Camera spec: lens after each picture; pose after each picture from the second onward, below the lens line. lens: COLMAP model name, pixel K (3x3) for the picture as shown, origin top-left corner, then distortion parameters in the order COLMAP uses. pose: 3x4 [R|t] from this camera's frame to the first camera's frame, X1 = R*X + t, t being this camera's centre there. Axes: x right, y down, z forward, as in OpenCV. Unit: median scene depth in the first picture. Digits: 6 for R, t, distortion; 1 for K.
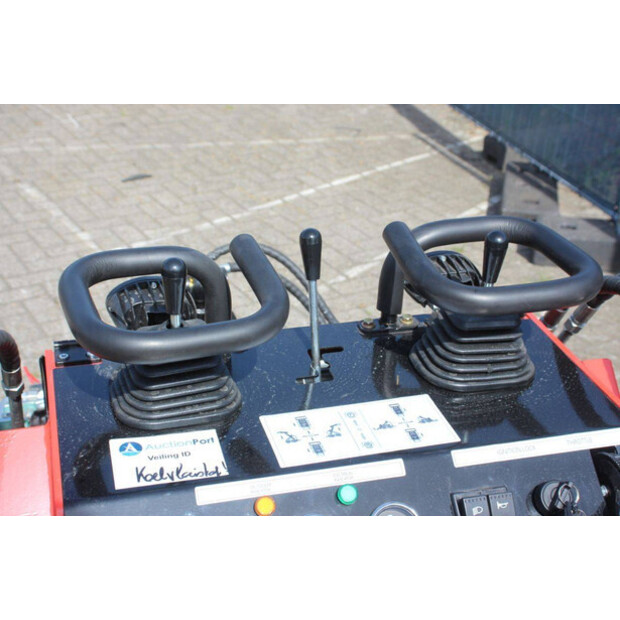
lens RADIAL K [[945.3, 0, 310.0], [0, 945.3, 310.0], [0, 0, 1]] dist [0.052044, 0.205365]
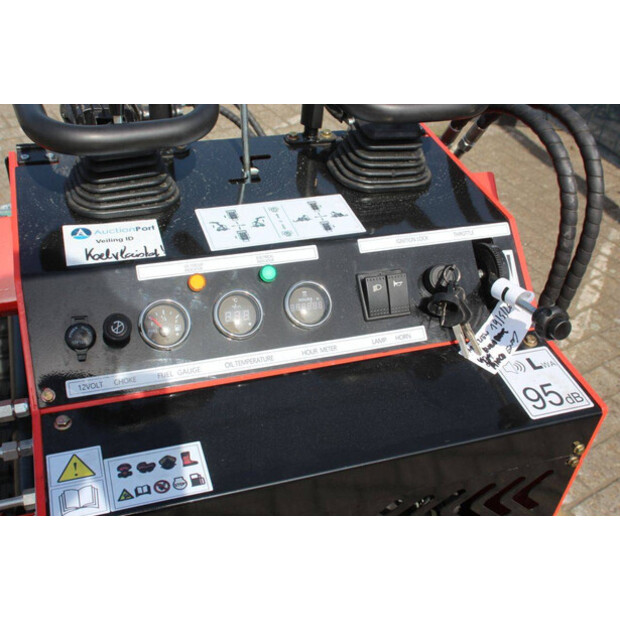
lens RADIAL K [[733.8, 0, 310.0], [0, 733.8, 310.0], [0, 0, 1]] dist [-0.100560, 0.324821]
pose [[0.998047, 0.006075, 0.062174, 0.032788], [-0.018280, 0.980097, 0.197676, 0.054213], [-0.059735, -0.198426, 0.978294, 0.091377]]
